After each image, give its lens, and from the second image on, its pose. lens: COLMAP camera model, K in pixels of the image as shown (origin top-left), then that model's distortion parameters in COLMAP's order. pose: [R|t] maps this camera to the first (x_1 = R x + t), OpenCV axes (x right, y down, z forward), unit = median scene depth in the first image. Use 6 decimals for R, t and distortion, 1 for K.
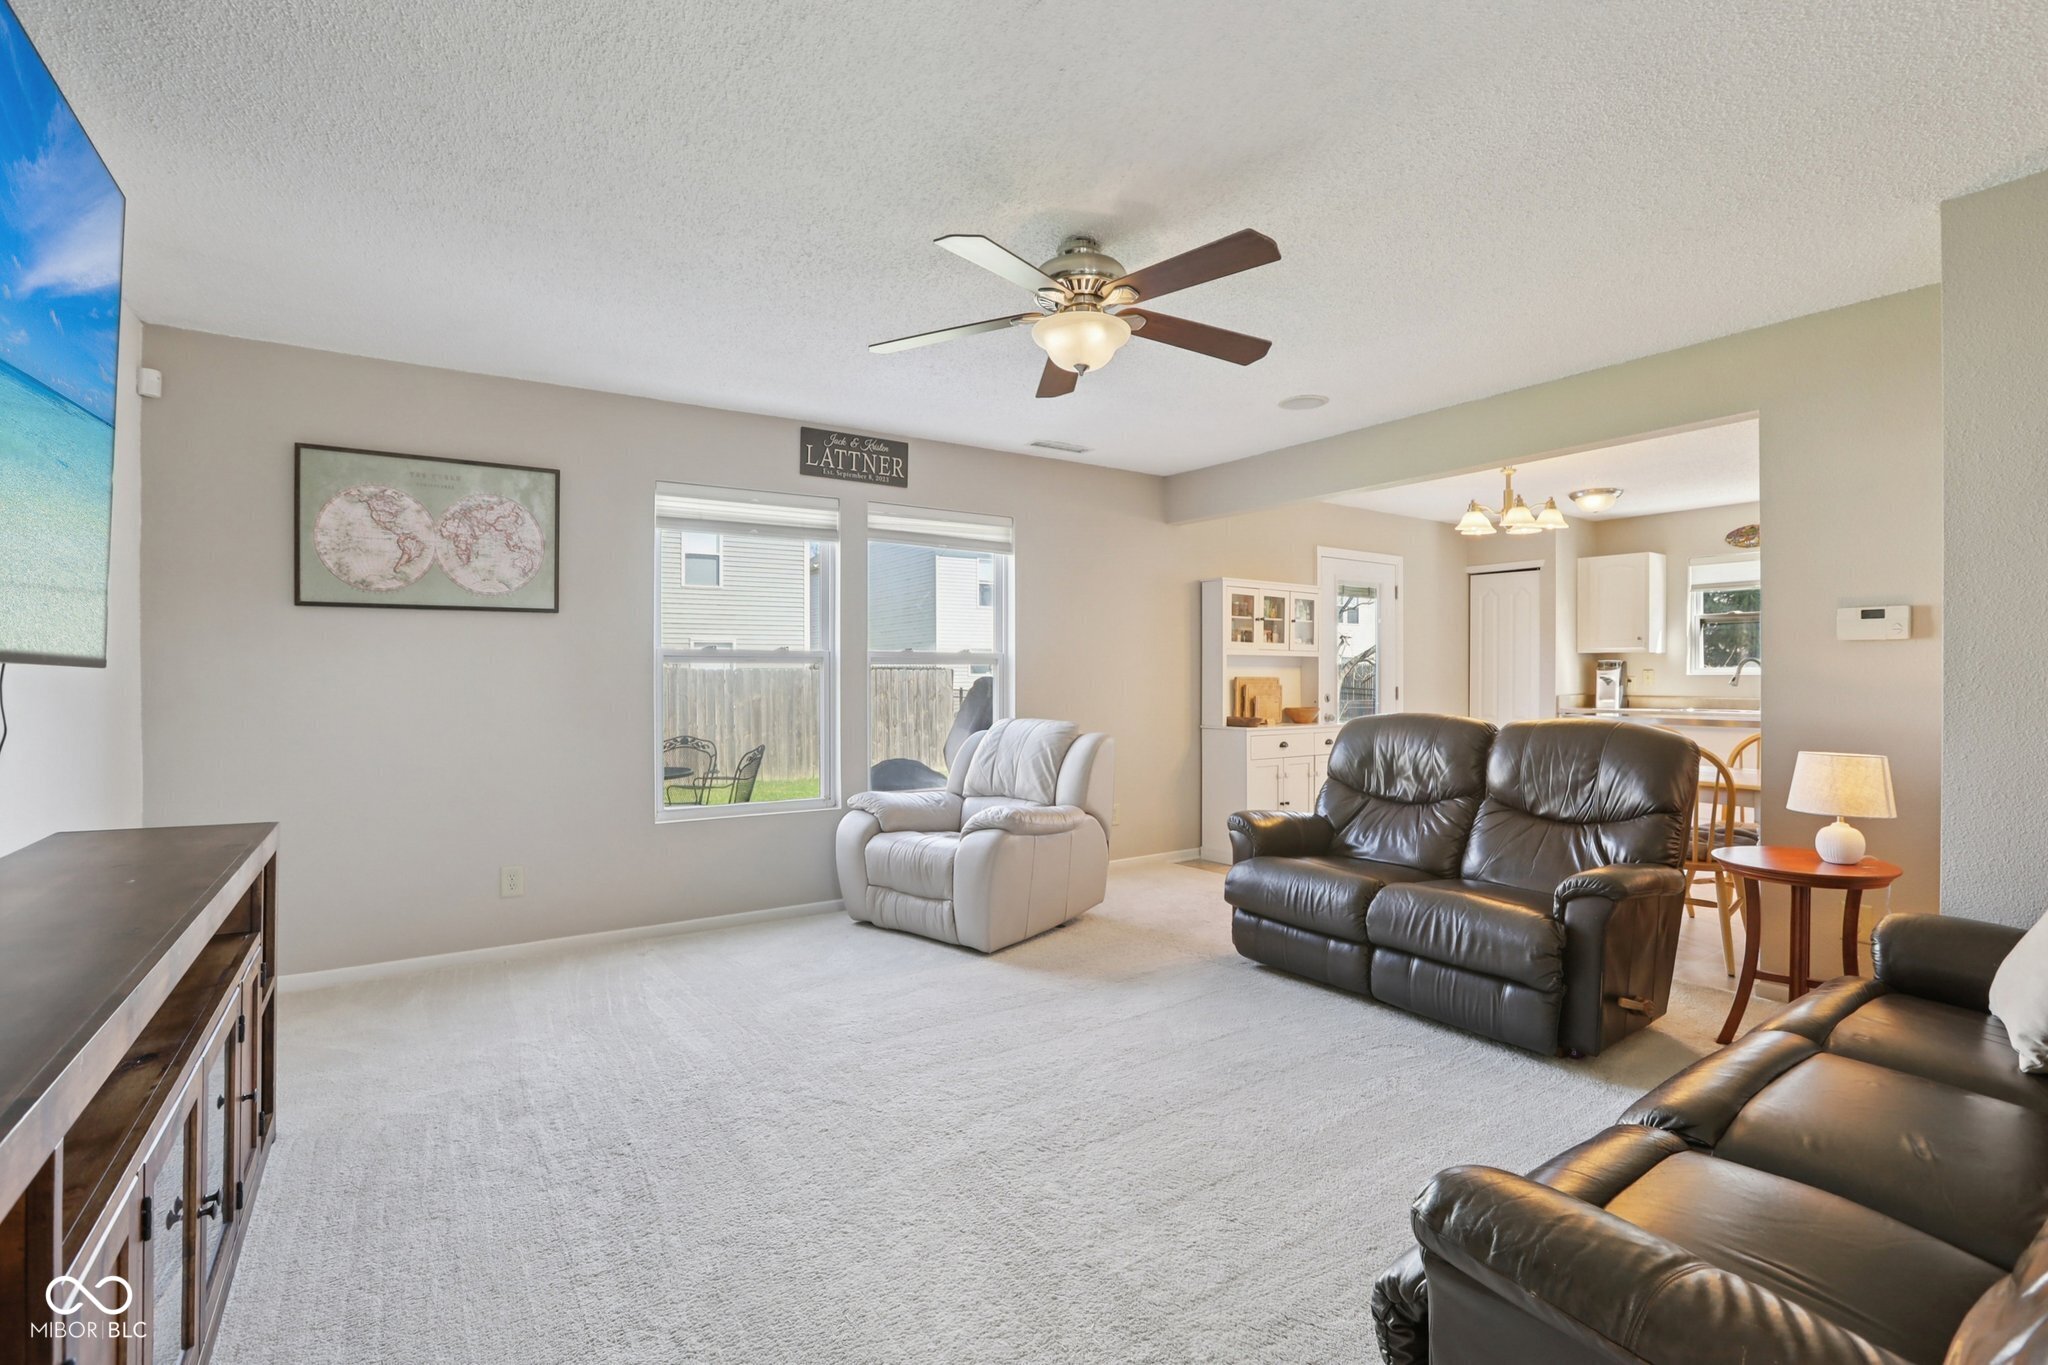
lens RADIAL K [[938.6, 0, 1025.7], [0, 938.6, 674.1], [0, 0, 1]] dist [-0.059572, 0.023127]
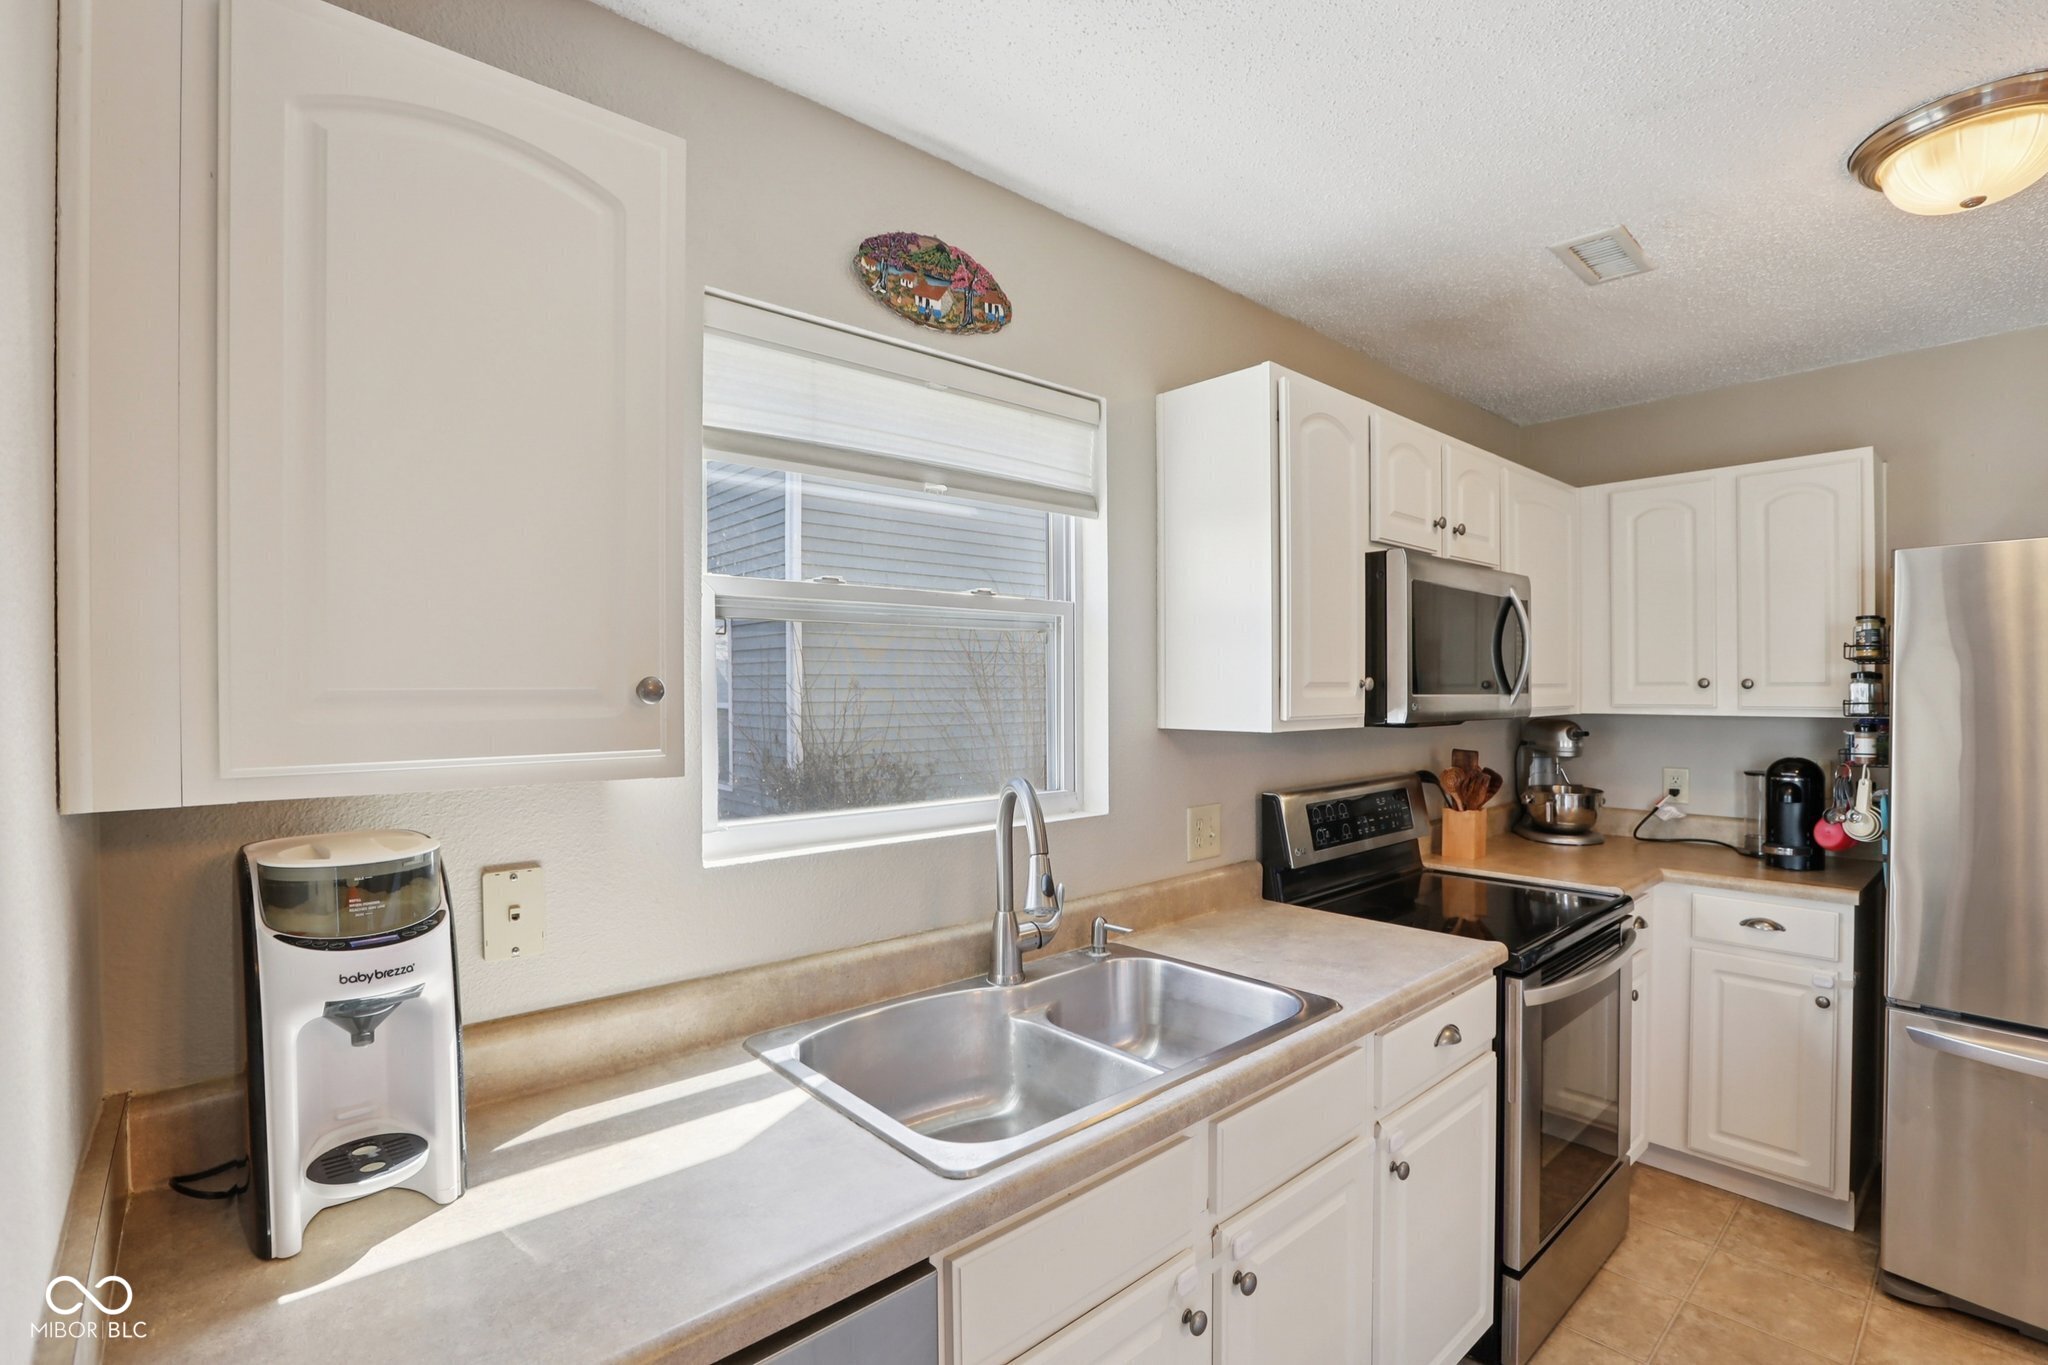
lens RADIAL K [[939.8, 0, 1025.6], [0, 939.8, 699.7], [0, 0, 1]] dist [-0.071087, 0.027592]
pose [[-0.128977, -0.011563, 0.991580, 0.505506], [0.003306, 0.999921, 0.012090, -0.037791], [-0.991642, 0.004838, -0.128928, 0.941359]]
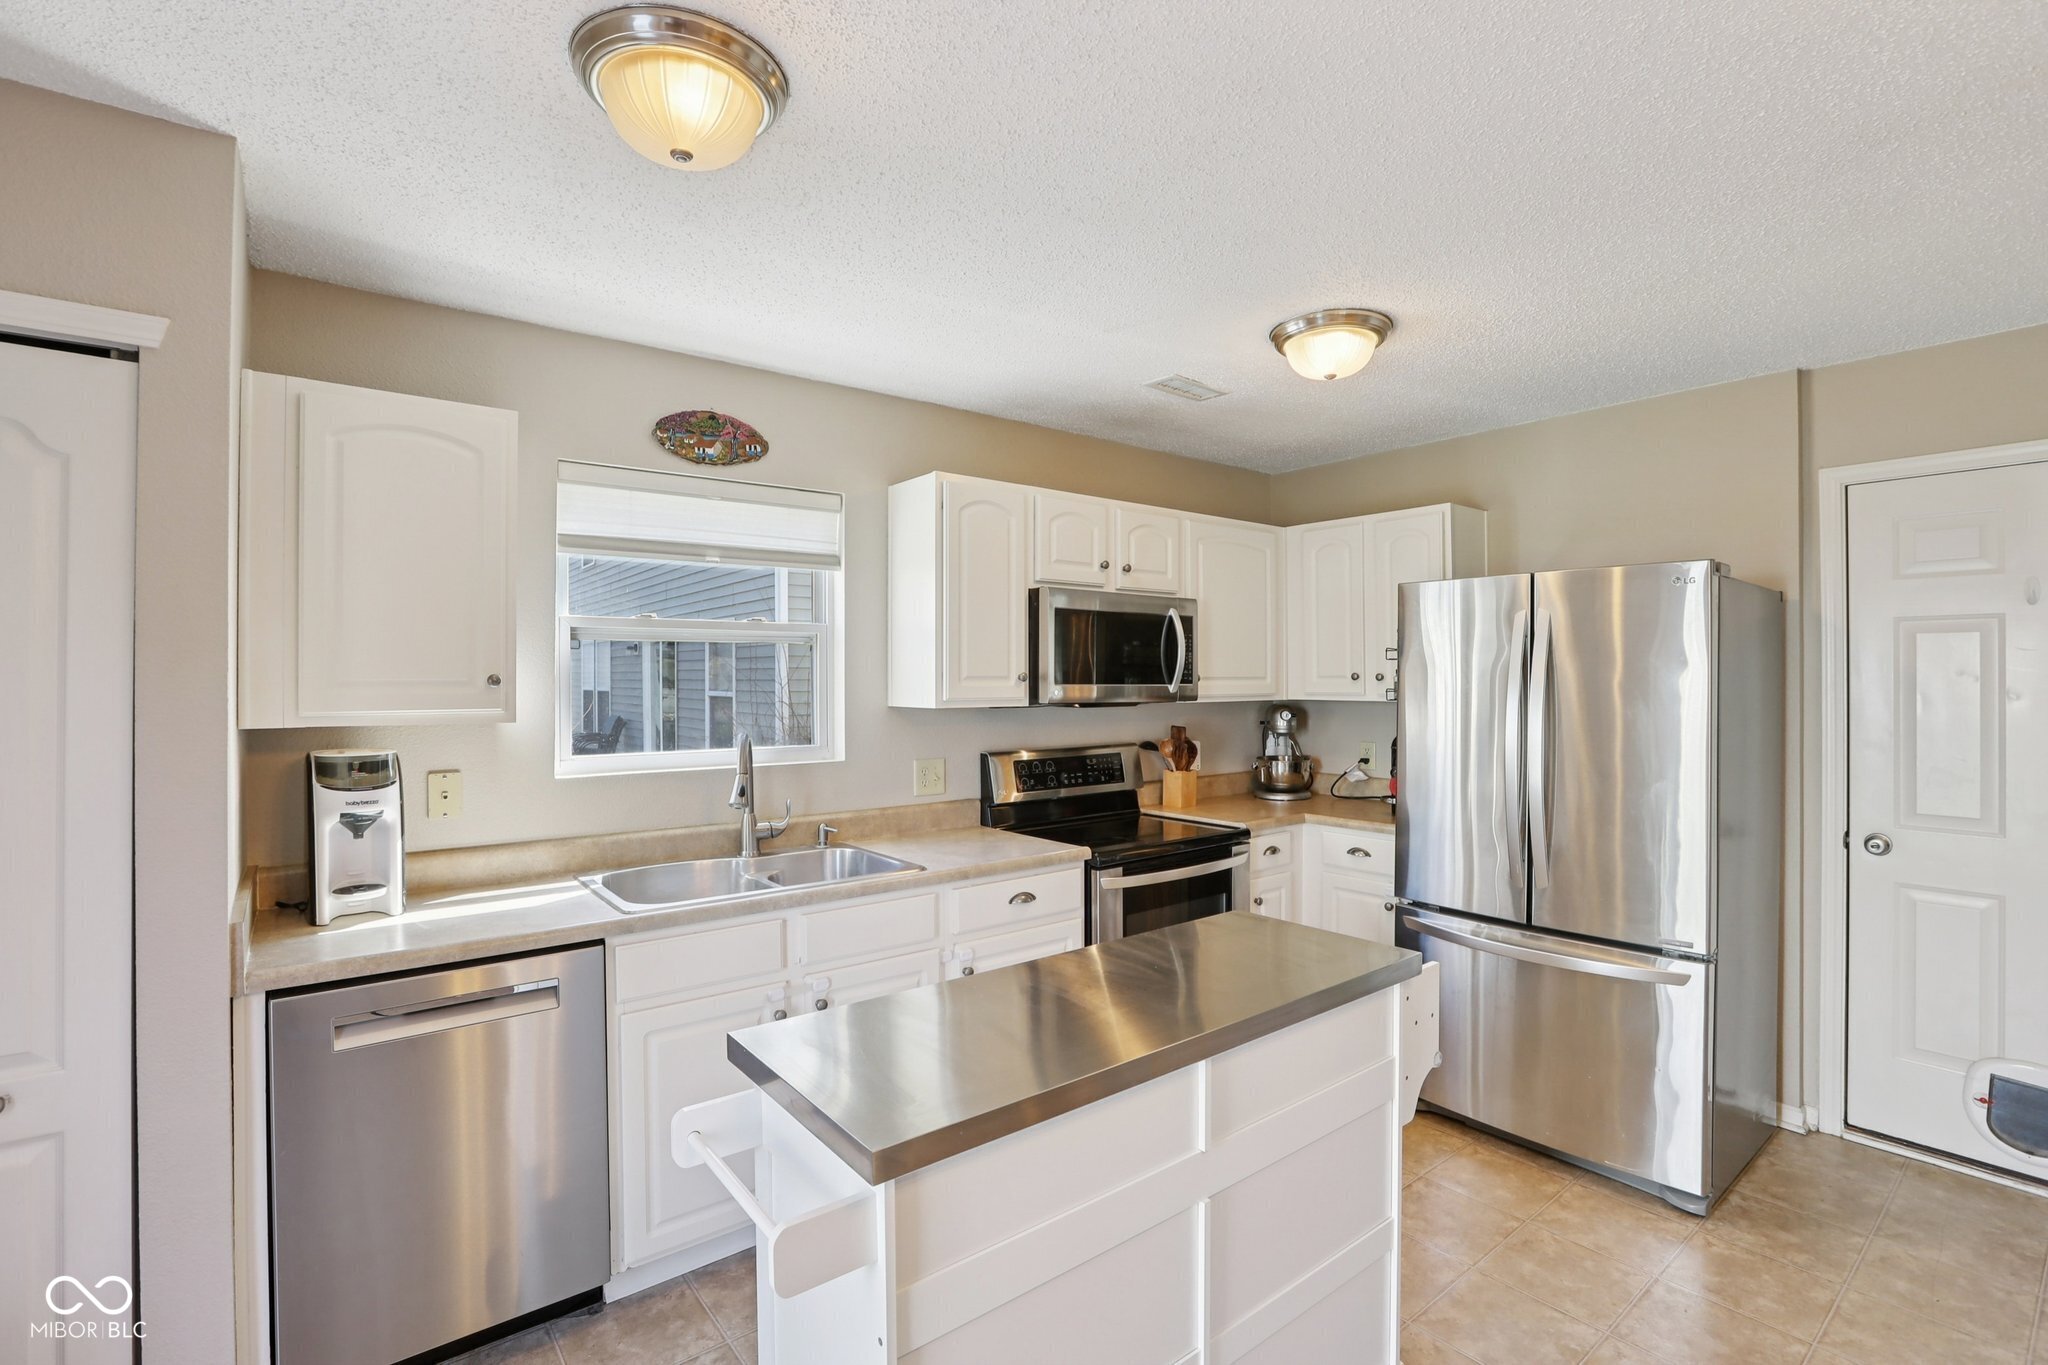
lens RADIAL K [[938.6, 0, 1025.7], [0, 938.6, 674.1], [0, 0, 1]] dist [-0.059572, 0.023127]
pose [[-0.069026, 0.006192, 0.997596, 0.339434], [0.001916, 0.999980, -0.006074, -0.037602], [-0.997613, 0.001492, -0.069036, 0.826188]]
